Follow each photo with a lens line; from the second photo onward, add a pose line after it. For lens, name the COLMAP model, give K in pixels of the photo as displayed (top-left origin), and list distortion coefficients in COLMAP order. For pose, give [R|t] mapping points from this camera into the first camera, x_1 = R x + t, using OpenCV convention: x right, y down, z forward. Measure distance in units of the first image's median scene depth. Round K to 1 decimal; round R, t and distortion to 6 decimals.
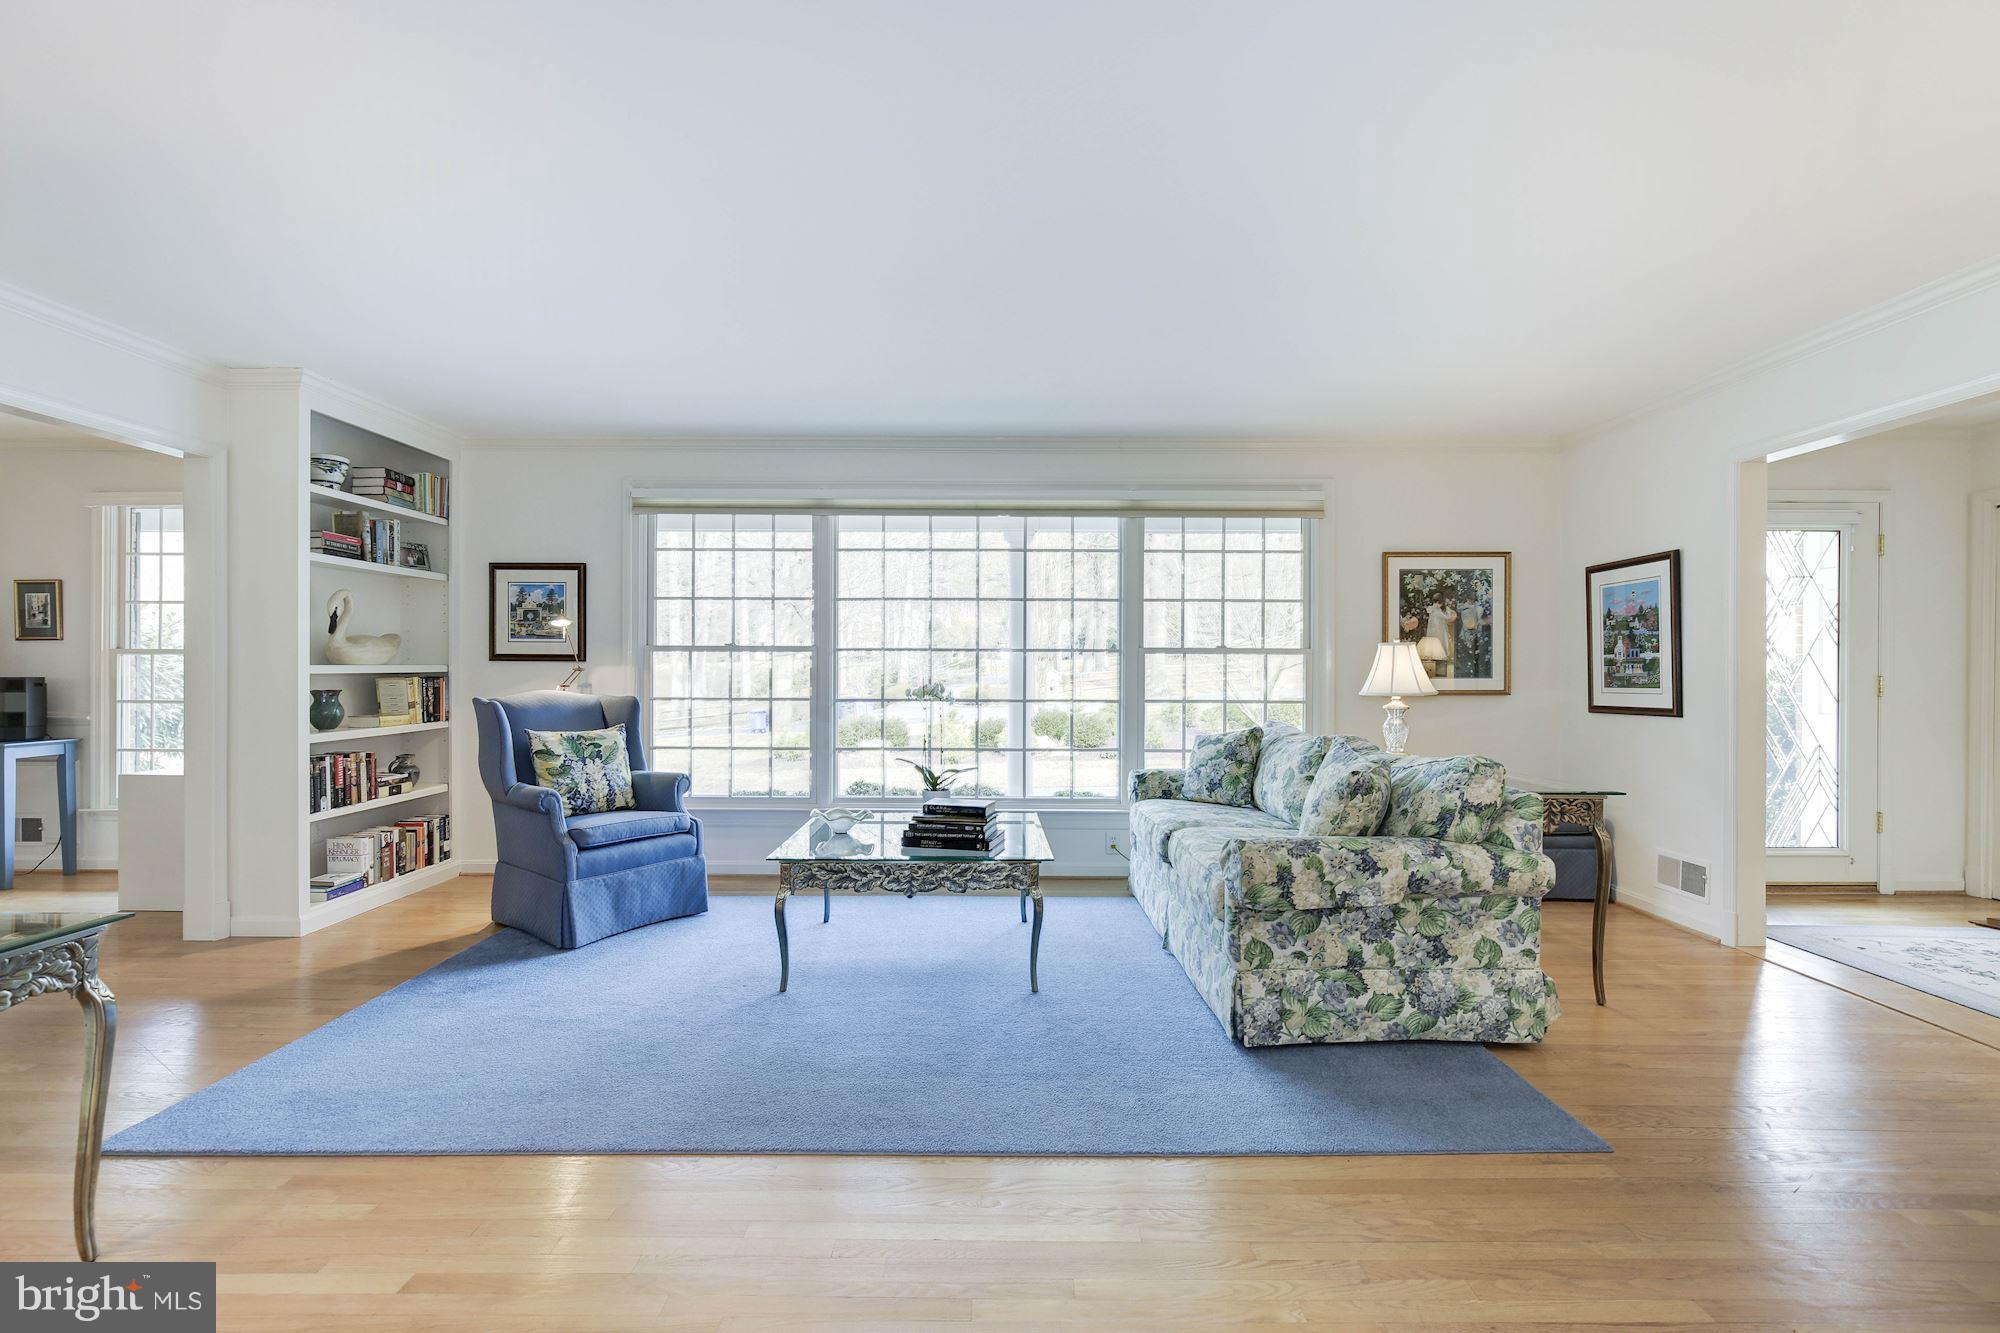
lens RADIAL K [[924.3, 0, 999.3], [0, 924.3, 675.5], [0, 0, 1]] dist [-0.002474, -0.000254]
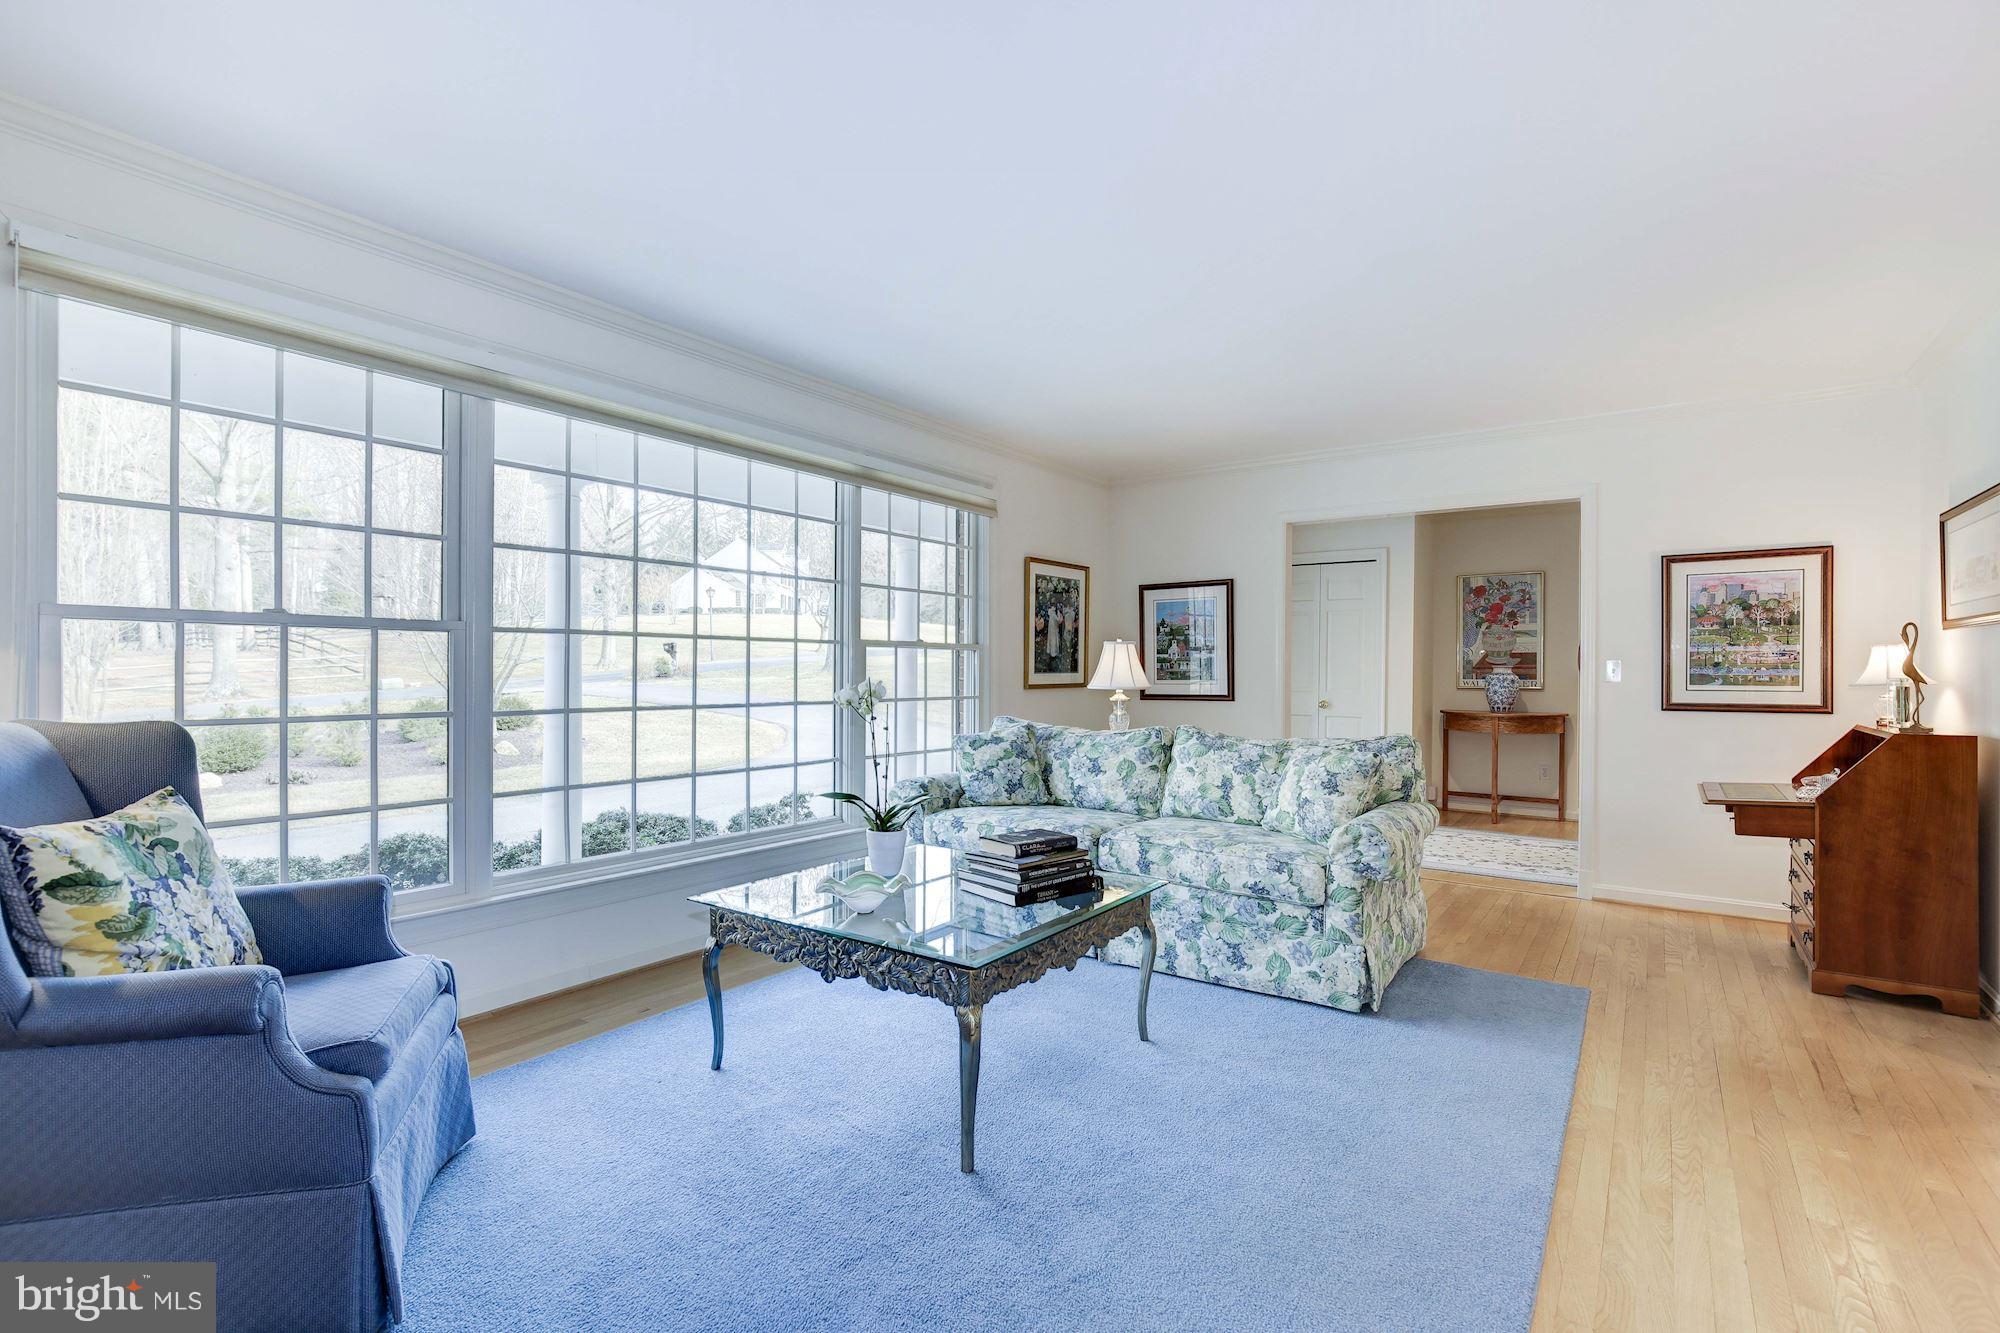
lens RADIAL K [[924.3, 0, 999.3], [0, 924.3, 675.5], [0, 0, 1]] dist [-0.002474, -0.000254]
pose [[0.580096, -0.006057, 0.814526, -0.522348], [-0.000143, 0.999972, 0.007538, -0.002809], [-0.814548, -0.004489, 0.580079, 0.432665]]
